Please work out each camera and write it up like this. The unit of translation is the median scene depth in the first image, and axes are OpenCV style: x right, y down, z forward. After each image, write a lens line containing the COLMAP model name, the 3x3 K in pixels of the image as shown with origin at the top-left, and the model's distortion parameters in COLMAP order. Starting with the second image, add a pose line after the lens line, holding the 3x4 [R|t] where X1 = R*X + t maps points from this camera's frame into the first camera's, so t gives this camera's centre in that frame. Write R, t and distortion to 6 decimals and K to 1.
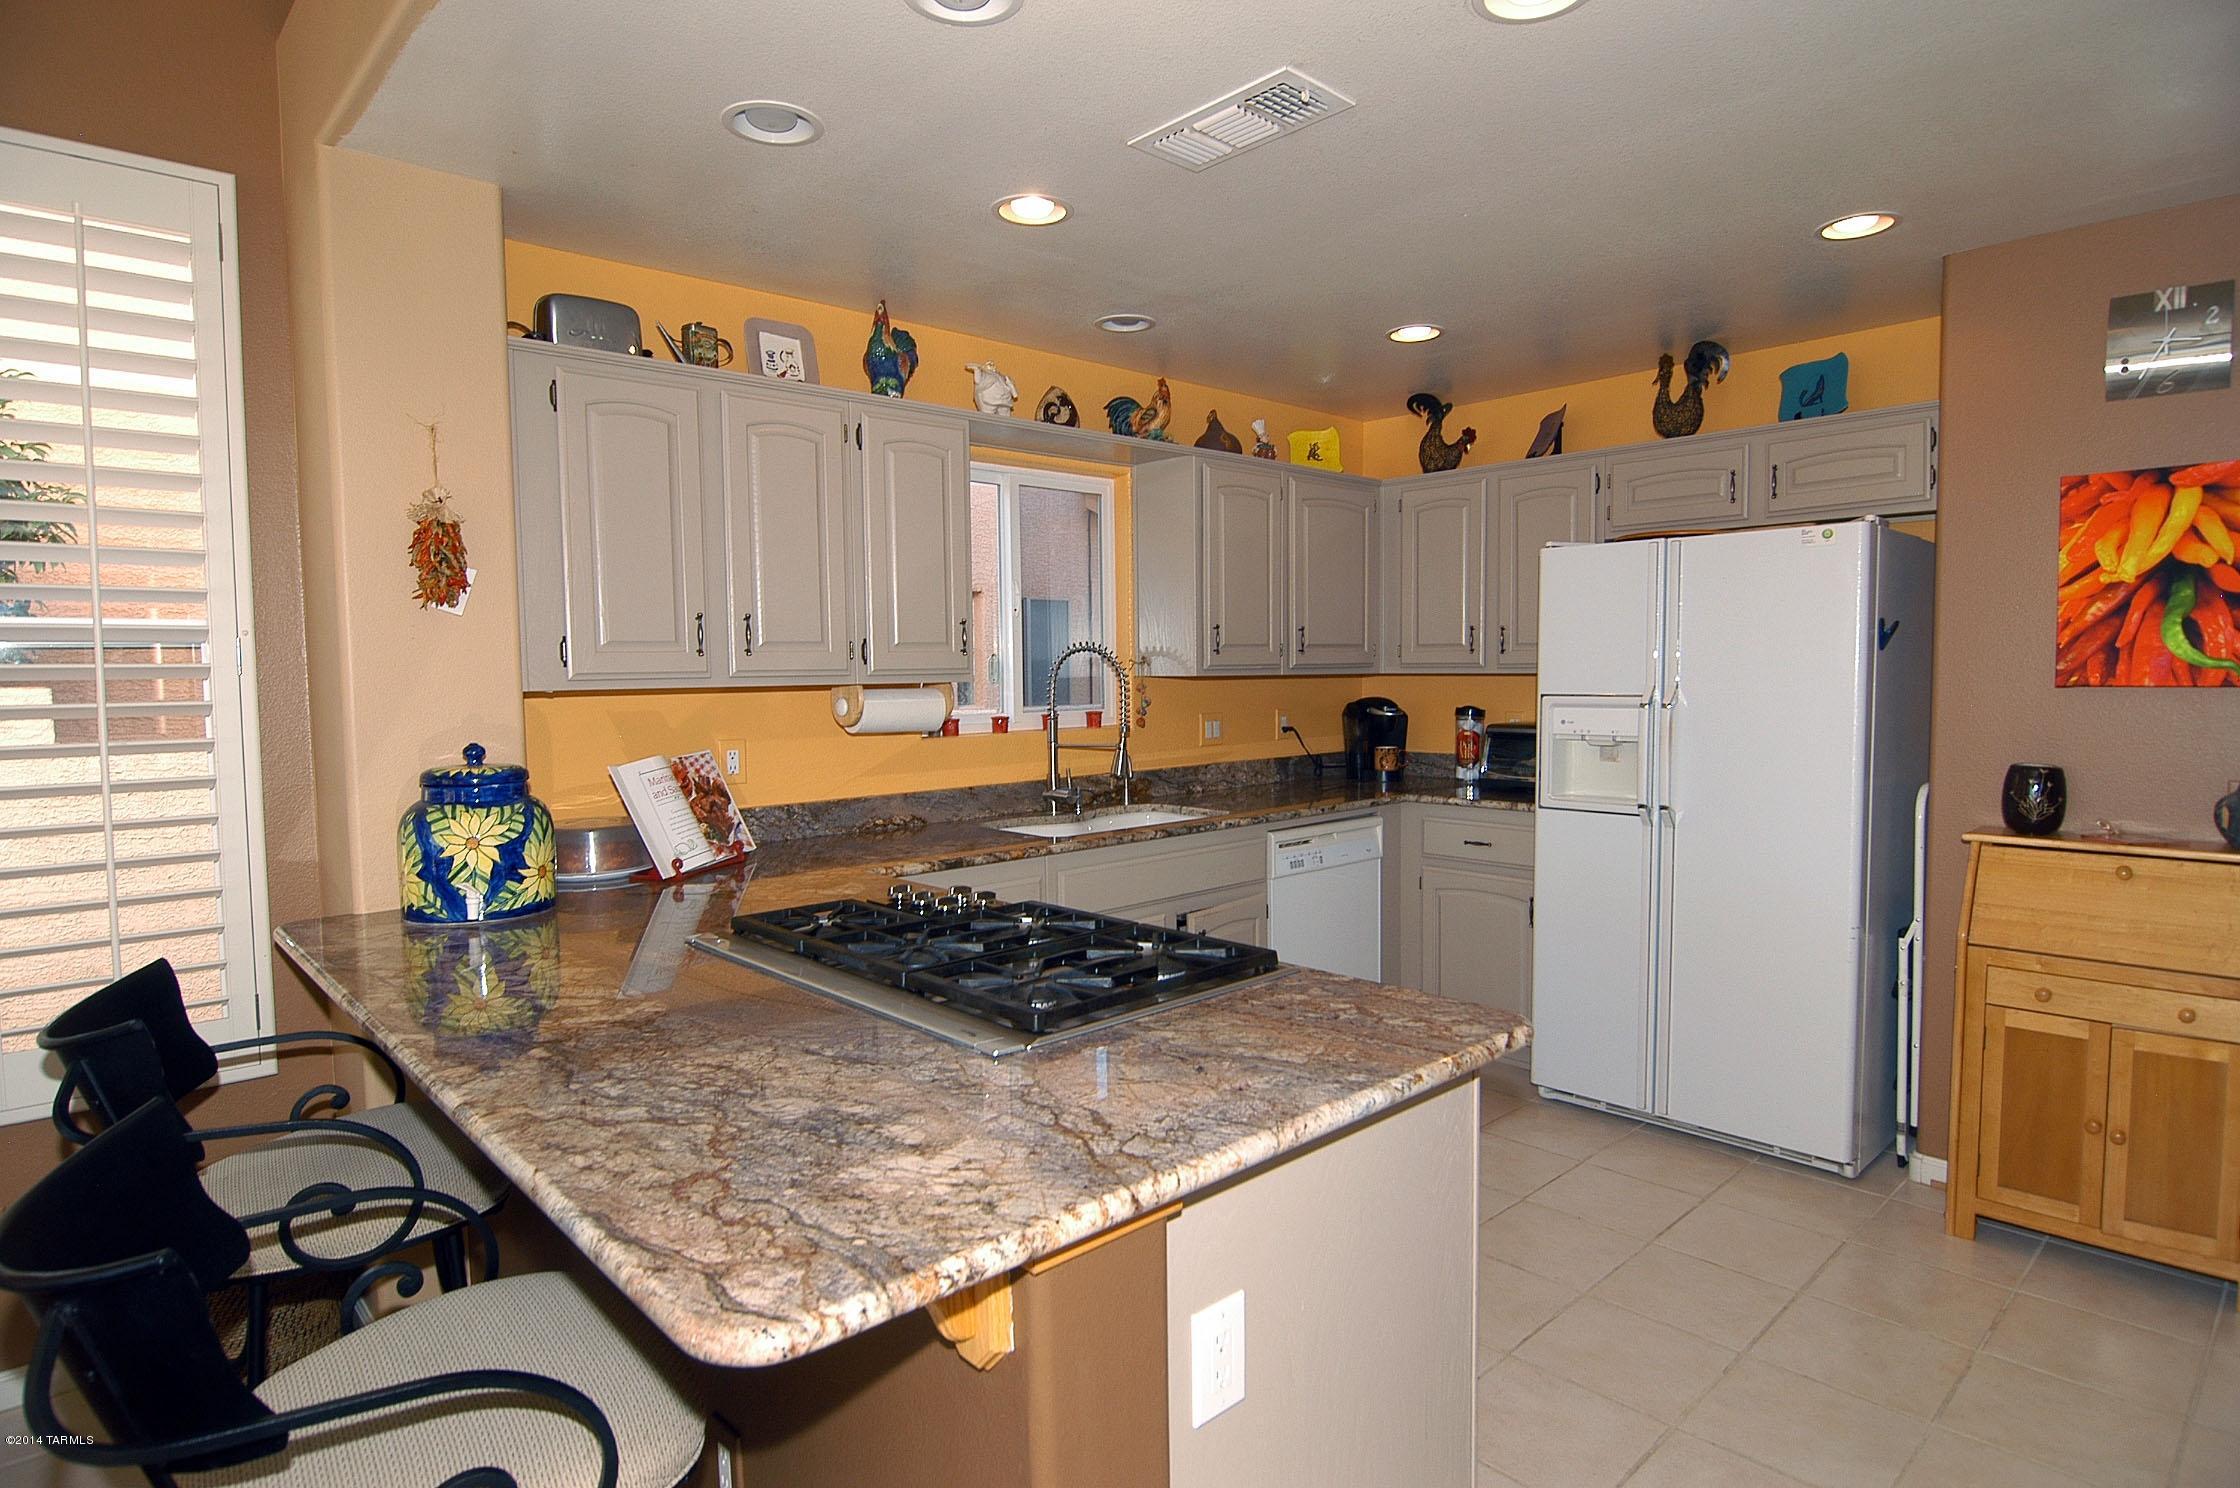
lens RADIAL K [[1206.6, 0, 1144.5], [0, 1206.6, 741.6], [0, 0, 1]] dist [-0.007707, -0.010043]
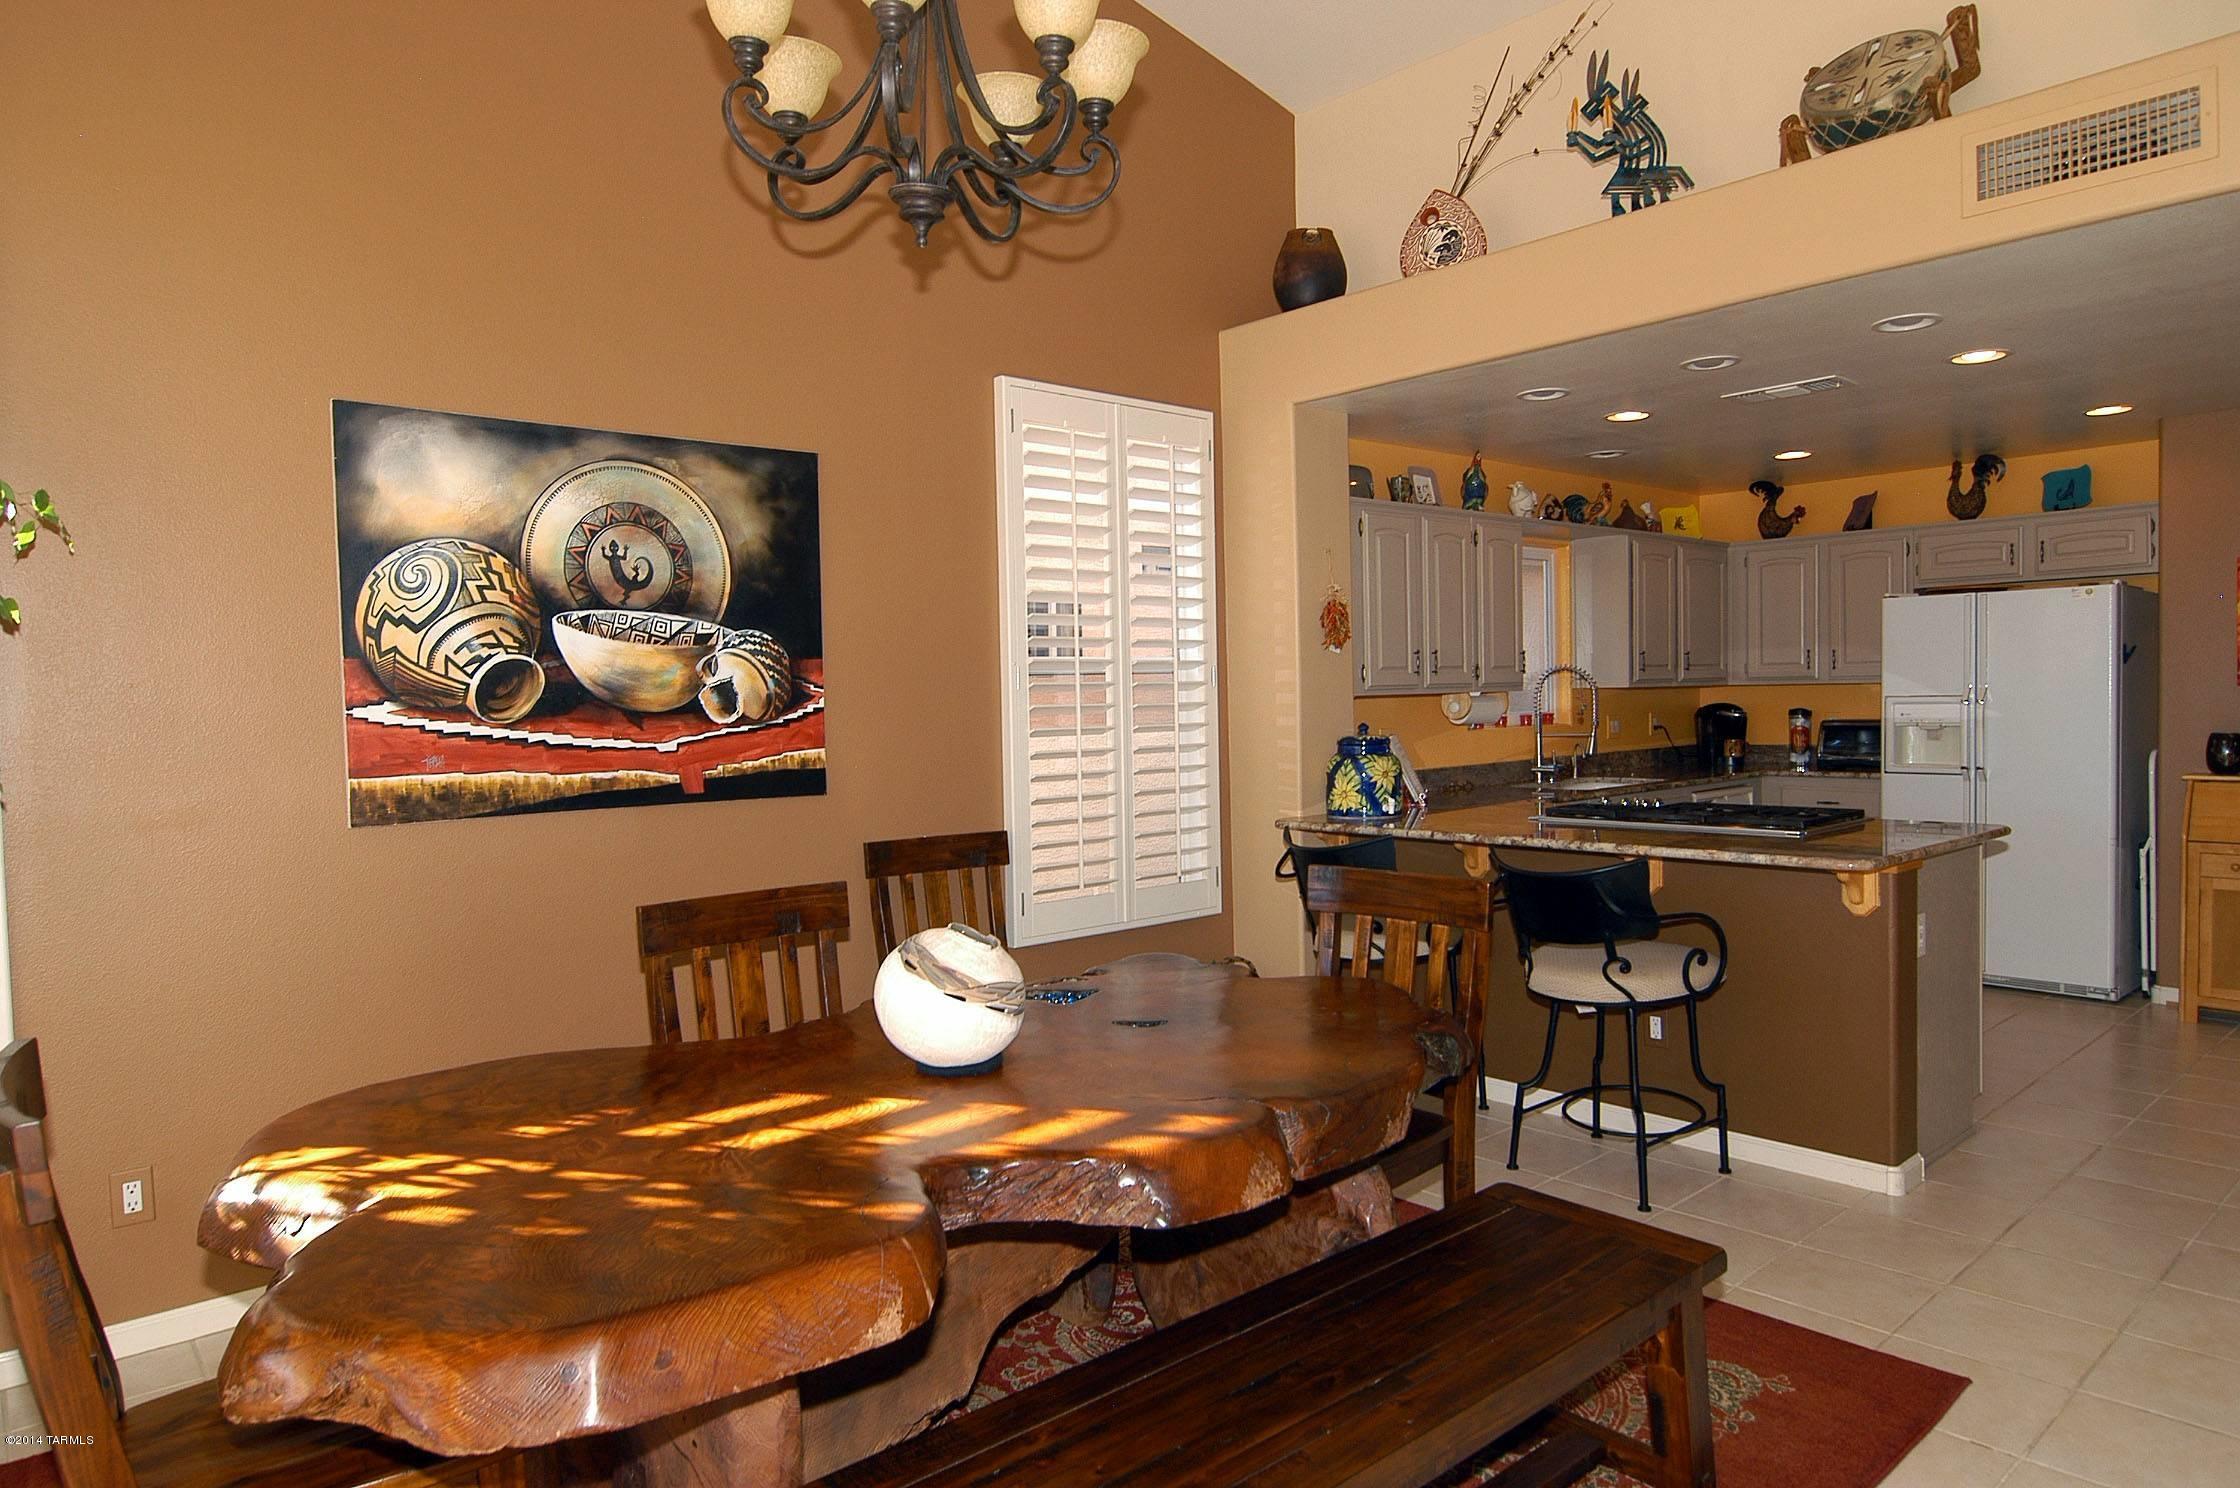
lens RADIAL K [[1370.1, 0, 1154.8], [0, 1370.1, 741.8], [0, 0, 1]] dist [0.001134, -0.012366]
pose [[0.999643, -0.009284, -0.025048, -0.551980], [0.008643, 0.999636, -0.025573, 0.054555], [0.025276, 0.025348, 0.999359, -0.737810]]
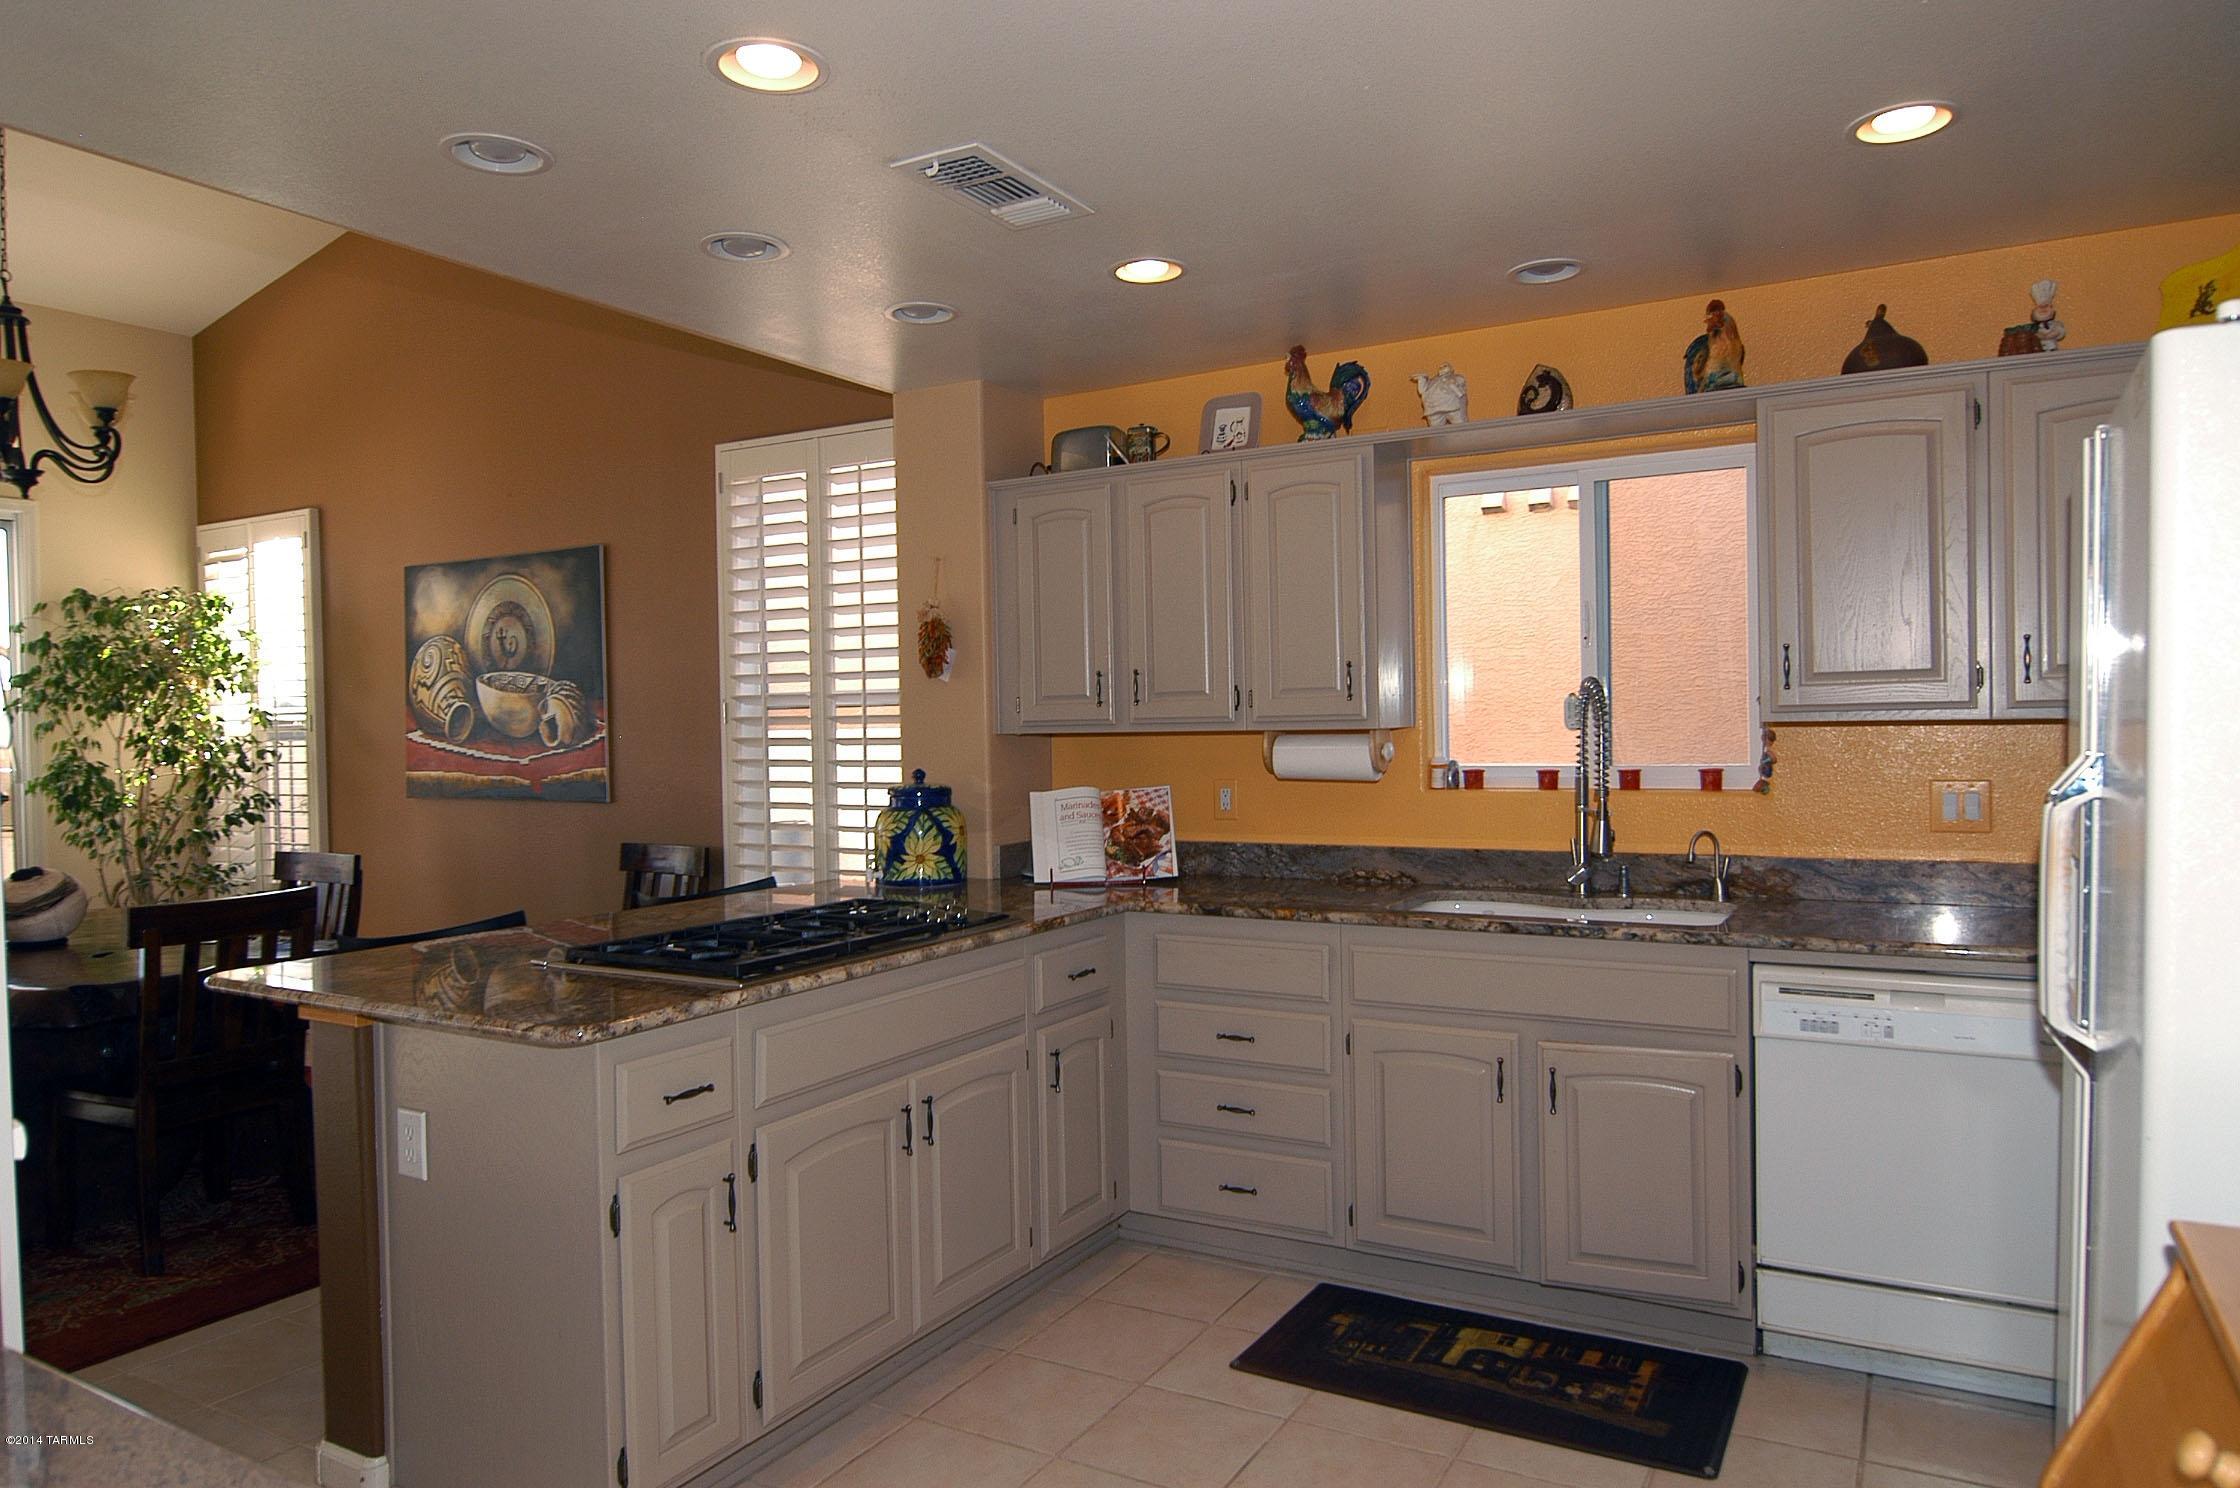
lens RADIAL K [[1432.4, 0, 1120.0], [0, 1432.4, 744.0], [0, 0, 1]] dist [-0.007884, -0.001219]
pose [[0.282639, 0.022325, -0.958967, 0.813691], [-0.045123, 0.998932, 0.009957, -0.038930], [0.958165, 0.040457, 0.283344, 0.492751]]
